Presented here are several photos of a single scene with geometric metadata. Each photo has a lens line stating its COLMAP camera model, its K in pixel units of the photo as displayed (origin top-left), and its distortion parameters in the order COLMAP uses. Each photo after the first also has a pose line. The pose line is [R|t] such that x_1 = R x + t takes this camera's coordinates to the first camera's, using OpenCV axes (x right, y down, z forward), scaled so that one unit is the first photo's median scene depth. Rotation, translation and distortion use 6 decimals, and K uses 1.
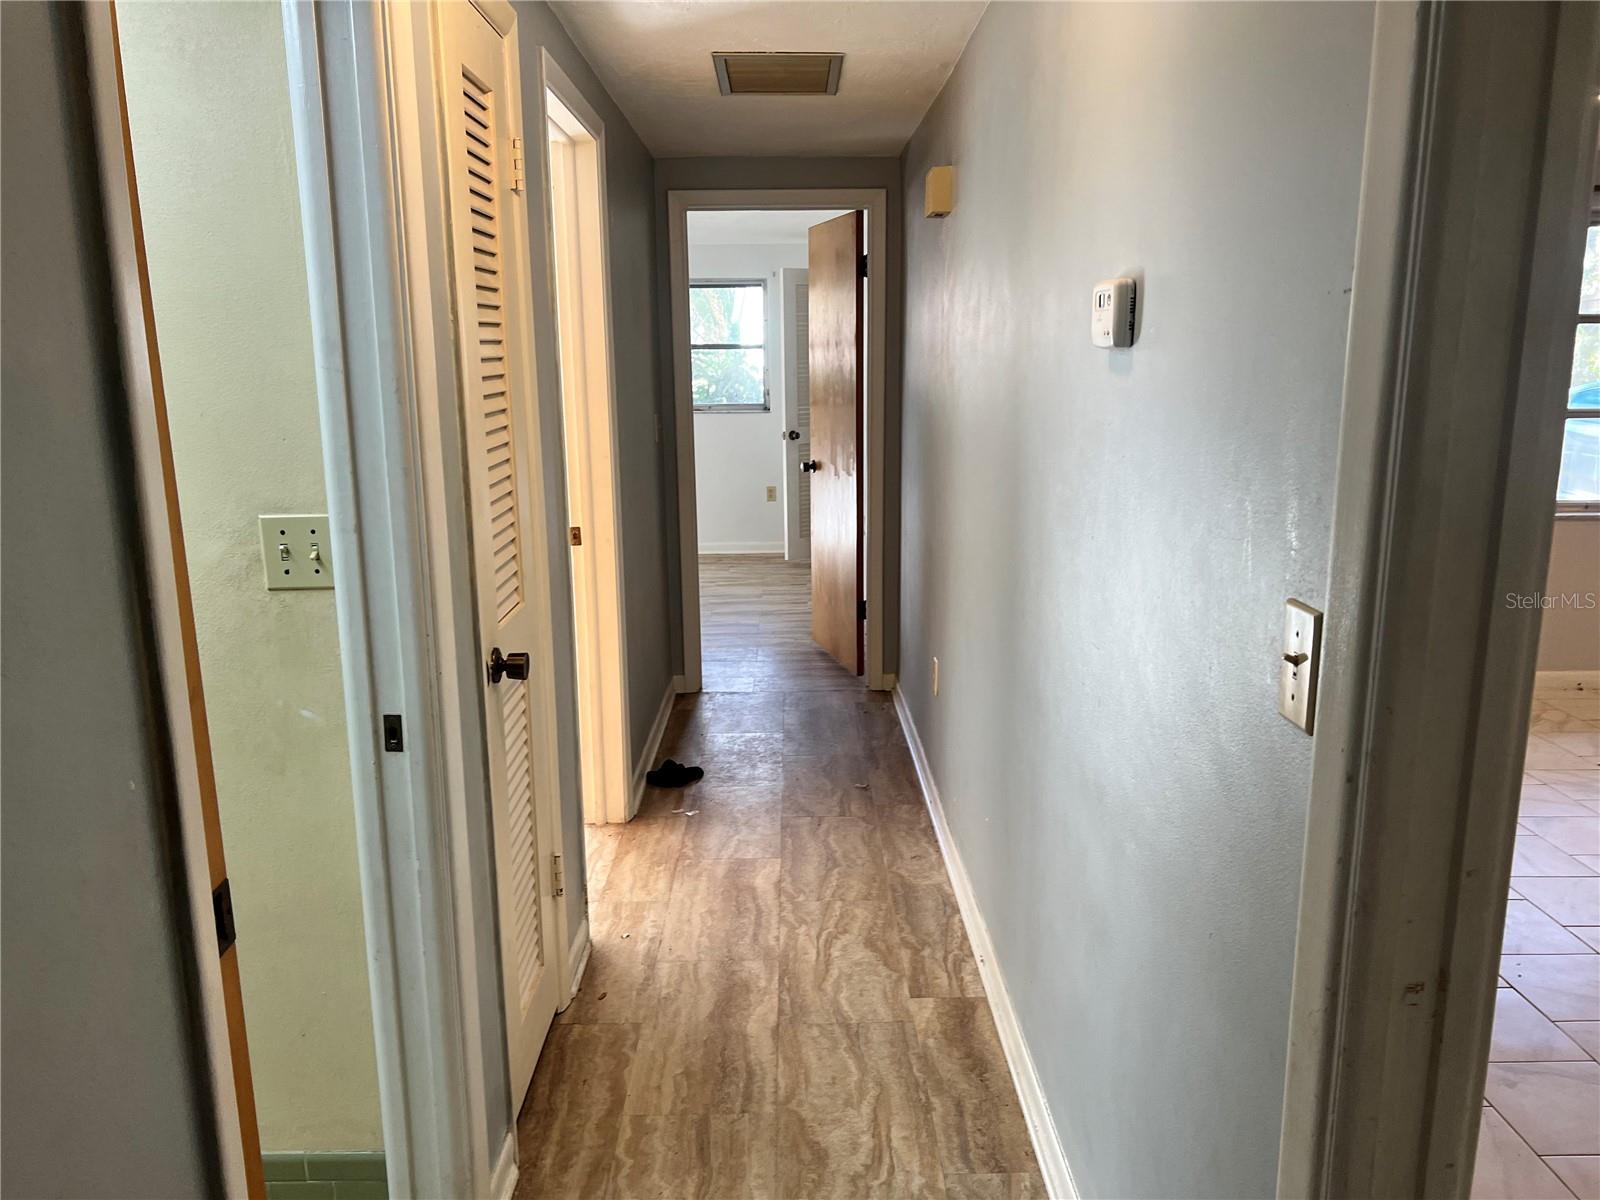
lens RADIAL K [[1214.6, 0, 802.3], [0, 1214.6, 601.9], [0, 0, 1]] dist [0.057415, -0.056885]
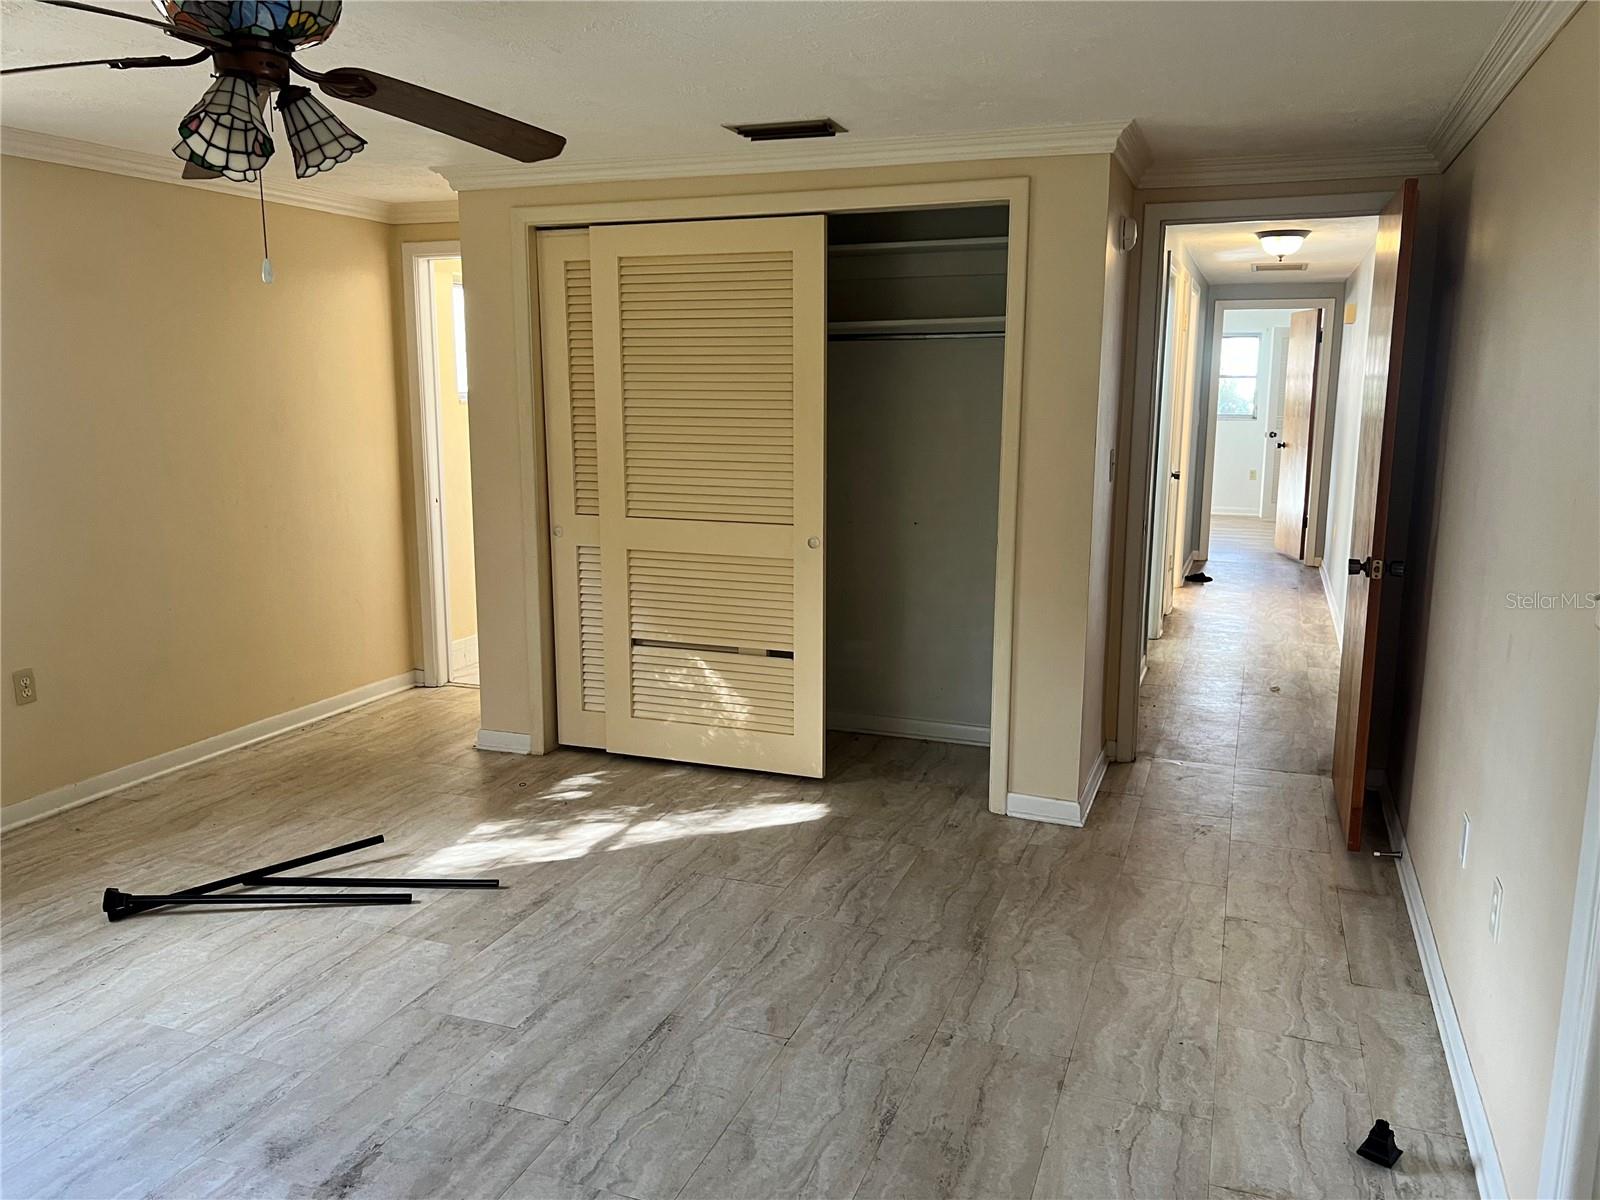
lens RADIAL K [[1214.6, 0, 802.5], [0, 1214.6, 601.6], [0, 0, 1]] dist [0.057415, -0.056885]
pose [[0.931695, 0.073179, -0.355794, 0.008427], [-0.080486, 0.996739, -0.005755, 0.190409], [0.354213, 0.033998, 0.934547, -0.952754]]
